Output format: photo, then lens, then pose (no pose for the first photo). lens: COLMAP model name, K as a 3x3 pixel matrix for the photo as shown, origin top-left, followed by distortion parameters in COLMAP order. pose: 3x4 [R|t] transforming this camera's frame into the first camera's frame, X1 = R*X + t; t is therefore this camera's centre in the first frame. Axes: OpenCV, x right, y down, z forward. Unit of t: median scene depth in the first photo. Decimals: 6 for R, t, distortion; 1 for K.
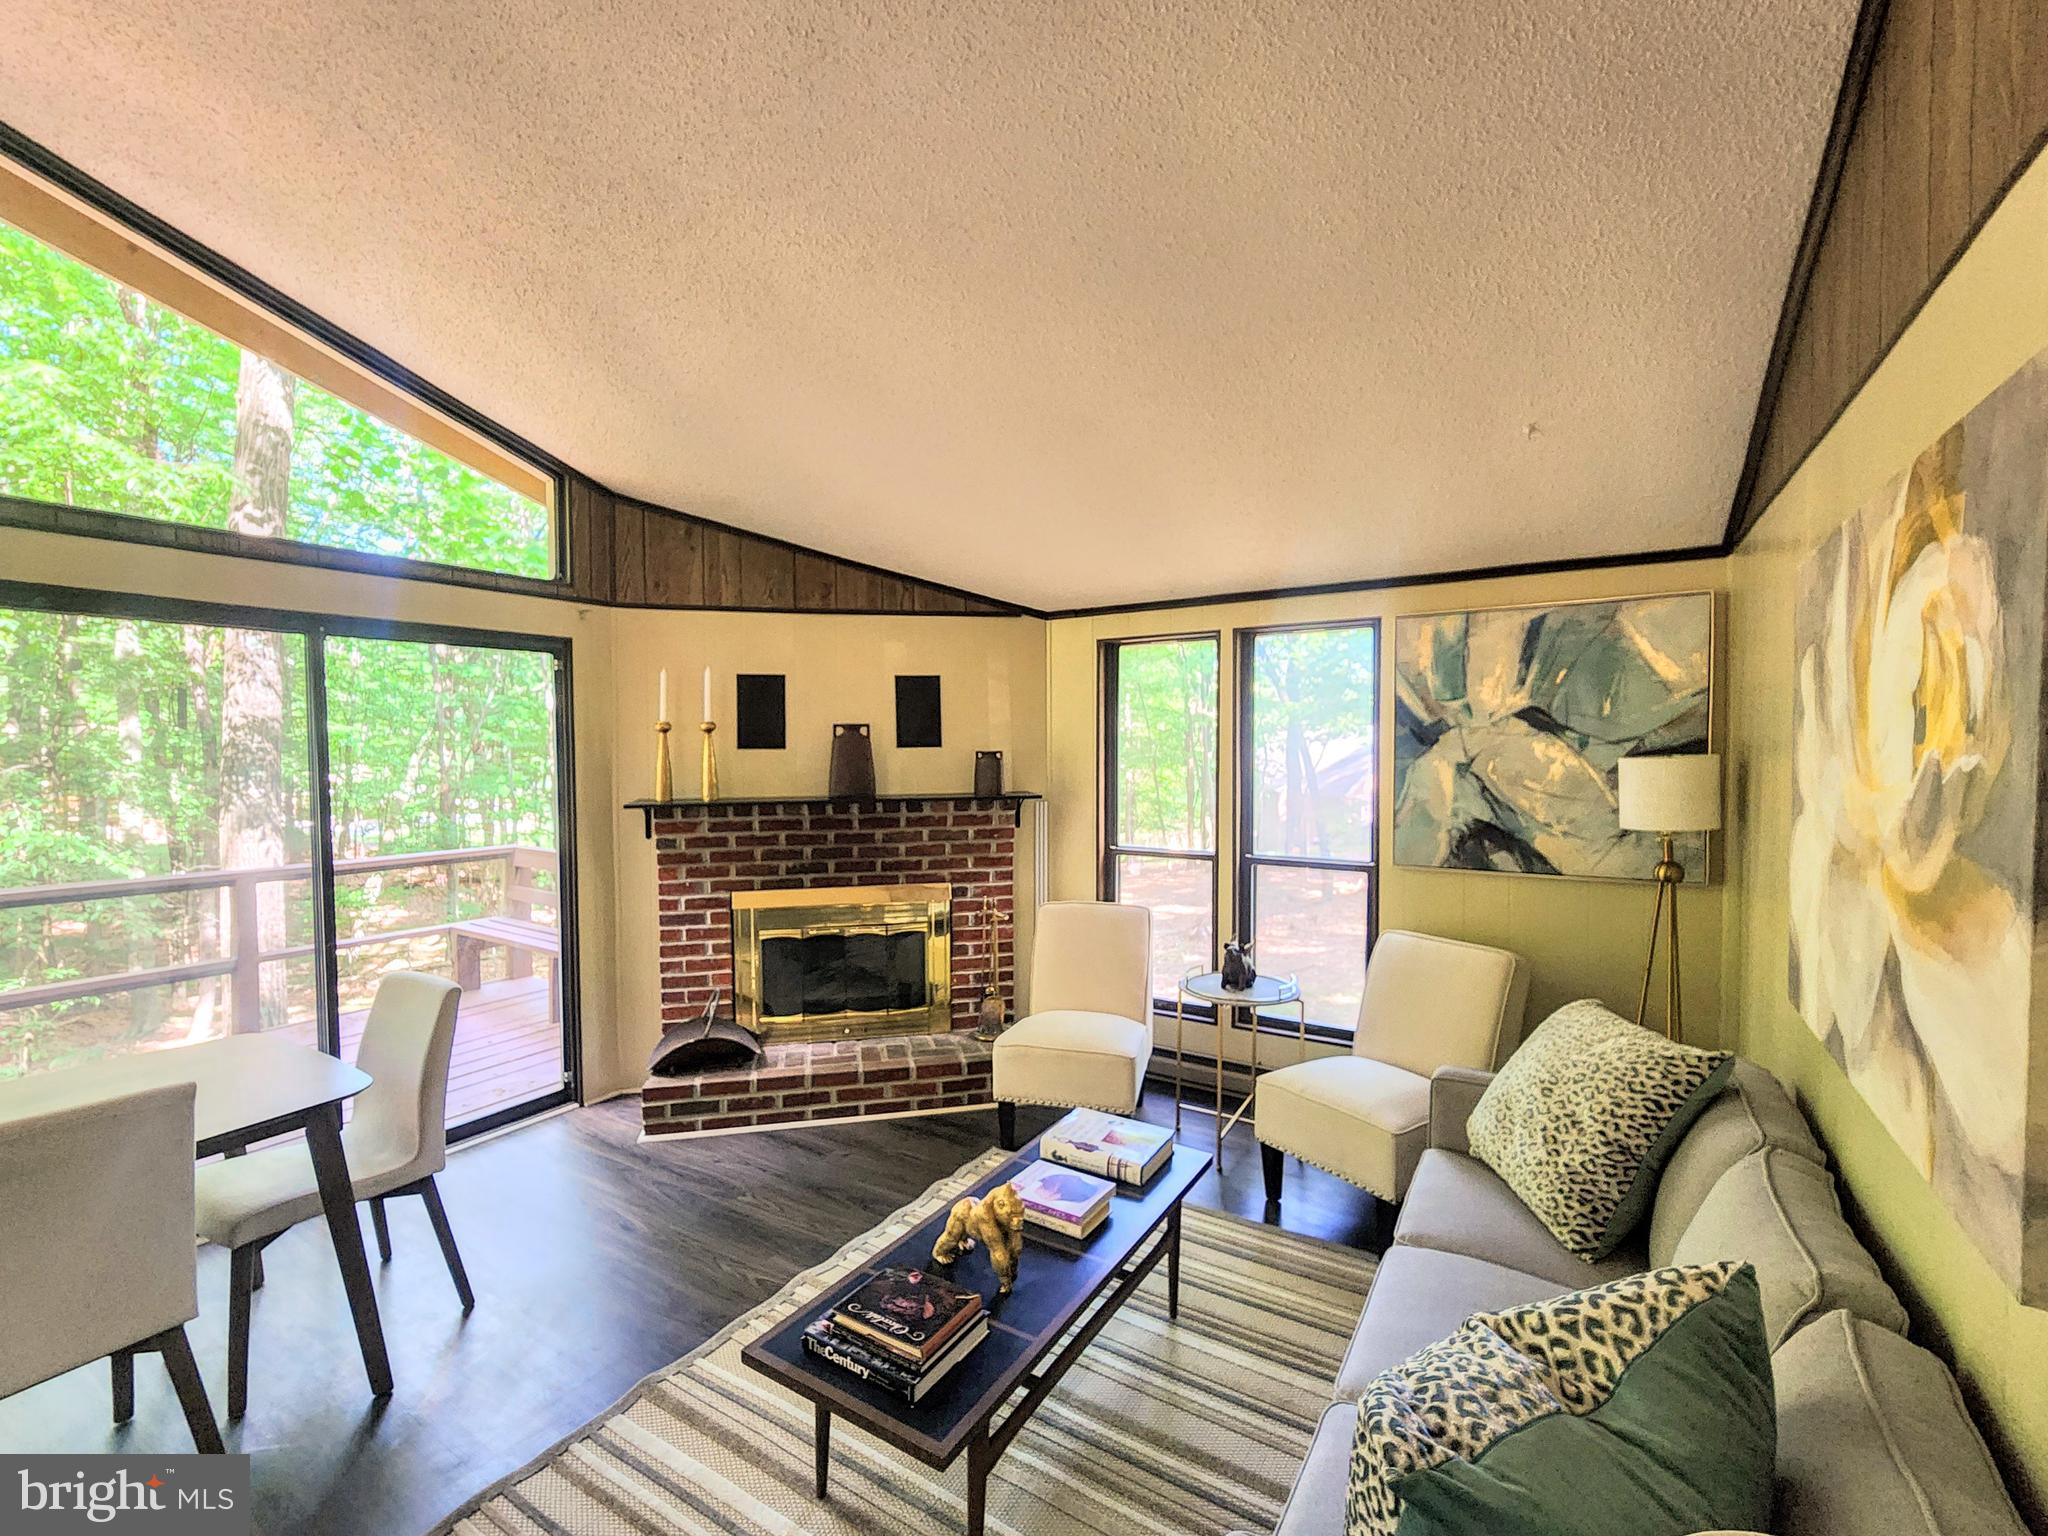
lens RADIAL K [[880.7, 0, 1014.6], [0, 880.7, 769.8], [0, 0, 1]] dist [-0.003866, 0.003005]
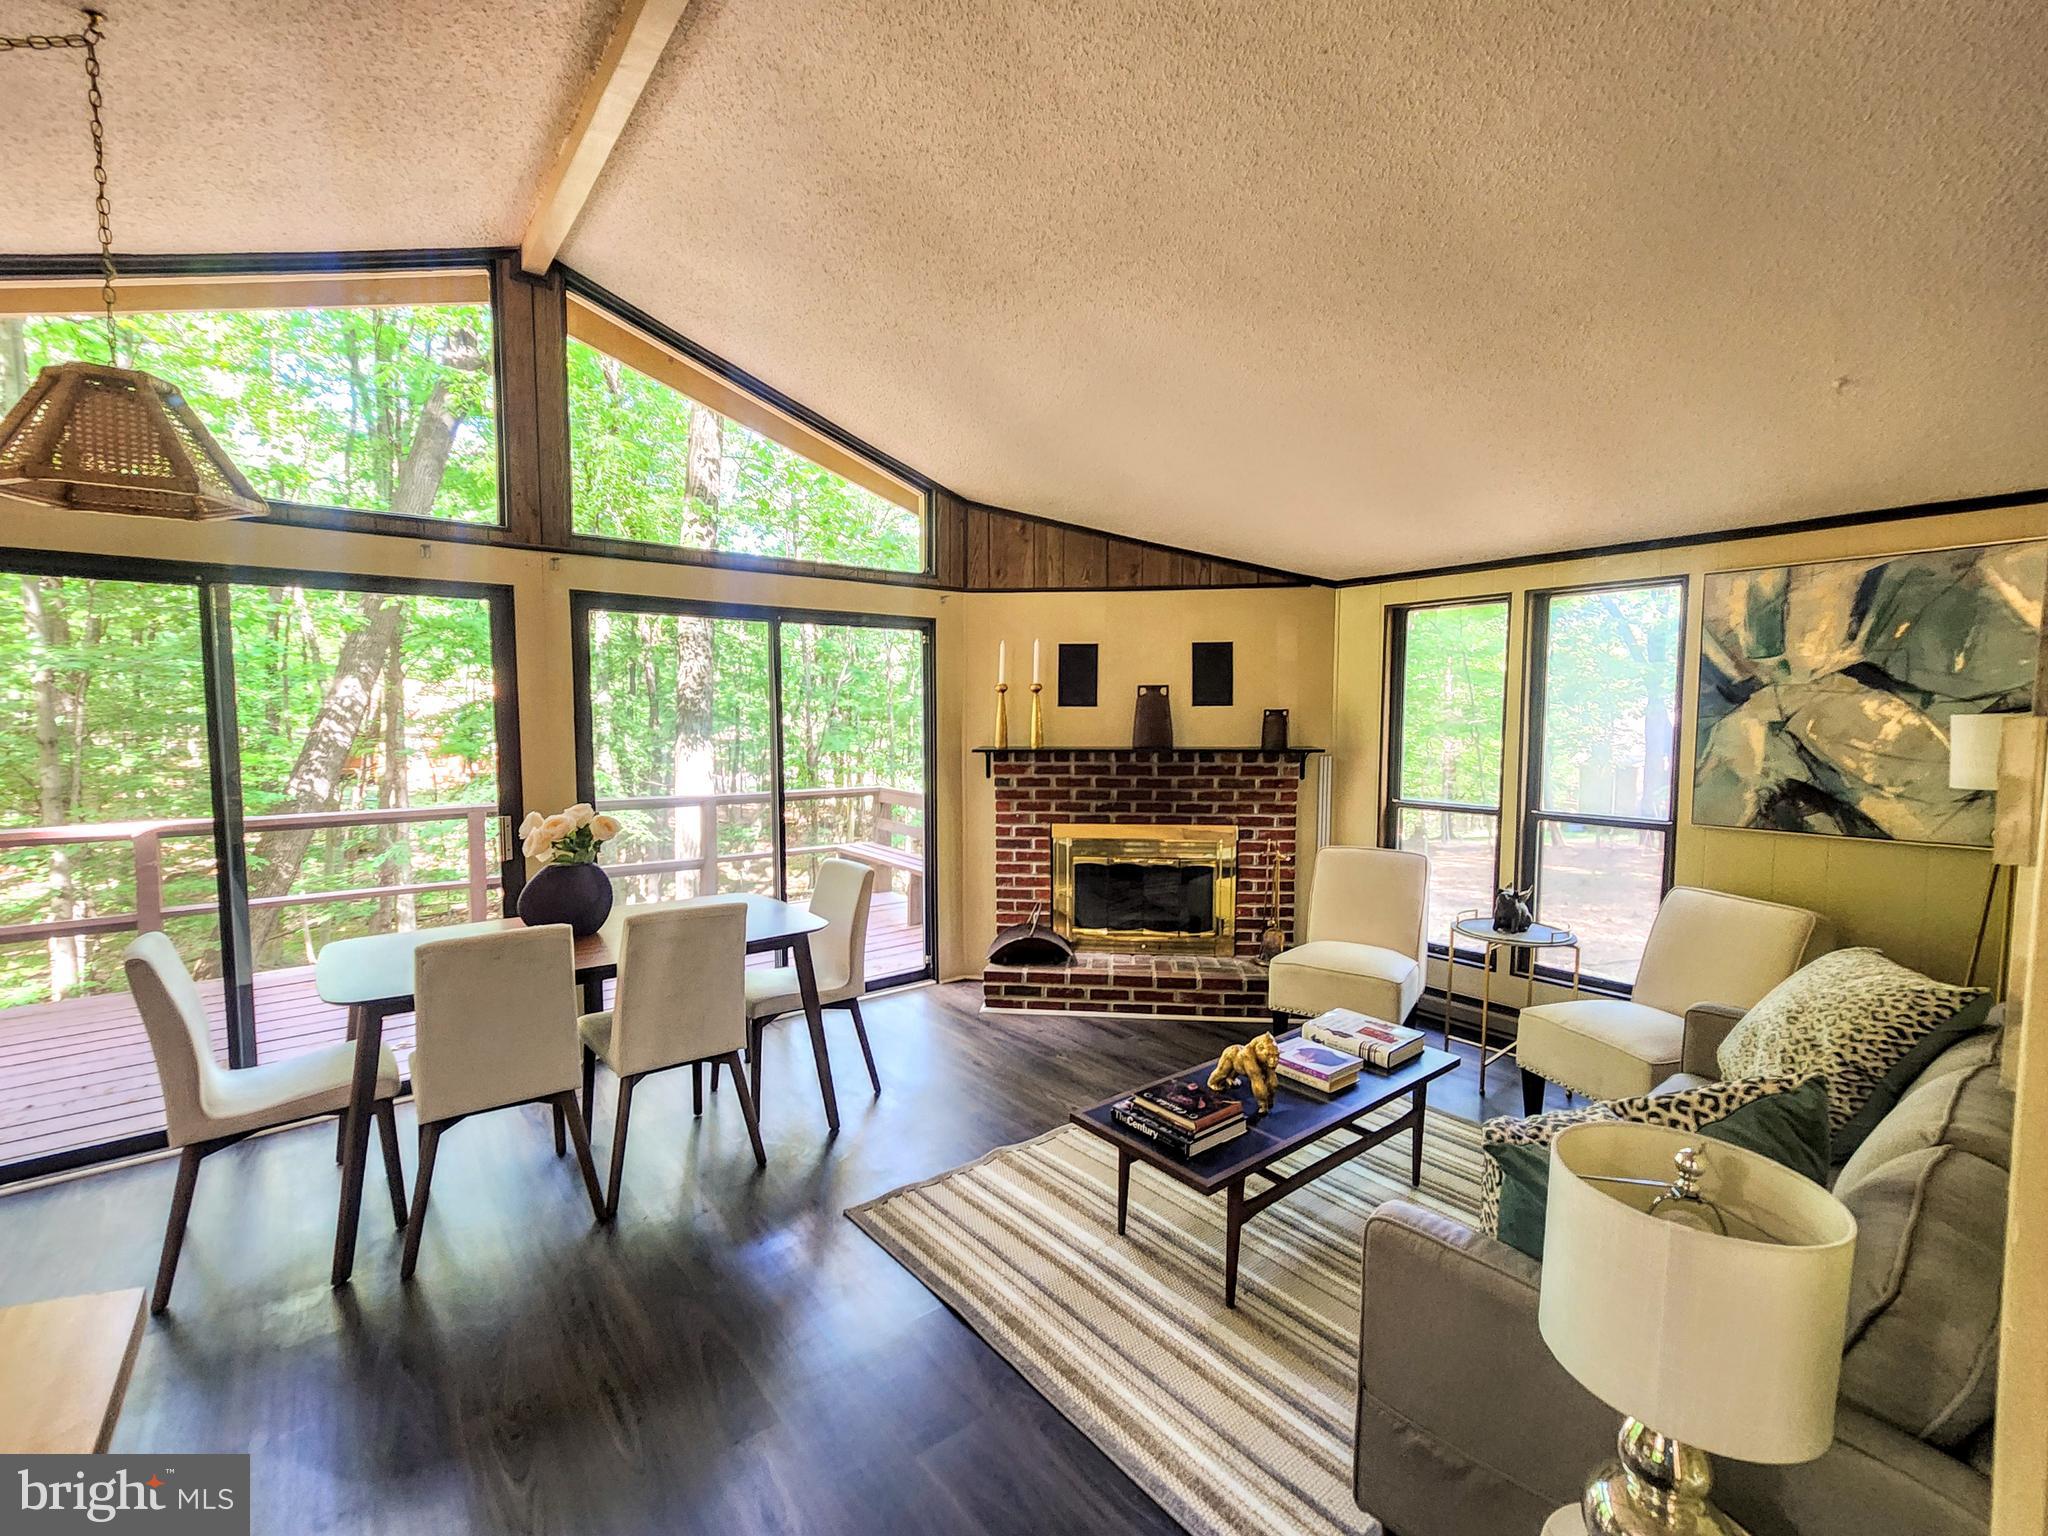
lens RADIAL K [[880.7, 0, 1007.2], [0, 880.7, 766.7], [0, 0, 1]] dist [-0.003866, 0.003005]
pose [[0.941598, 0.027579, -0.335609, 0.032676], [-0.016348, 0.999209, 0.036246, 0.020246], [0.336343, -0.028643, 0.941304, -0.199659]]
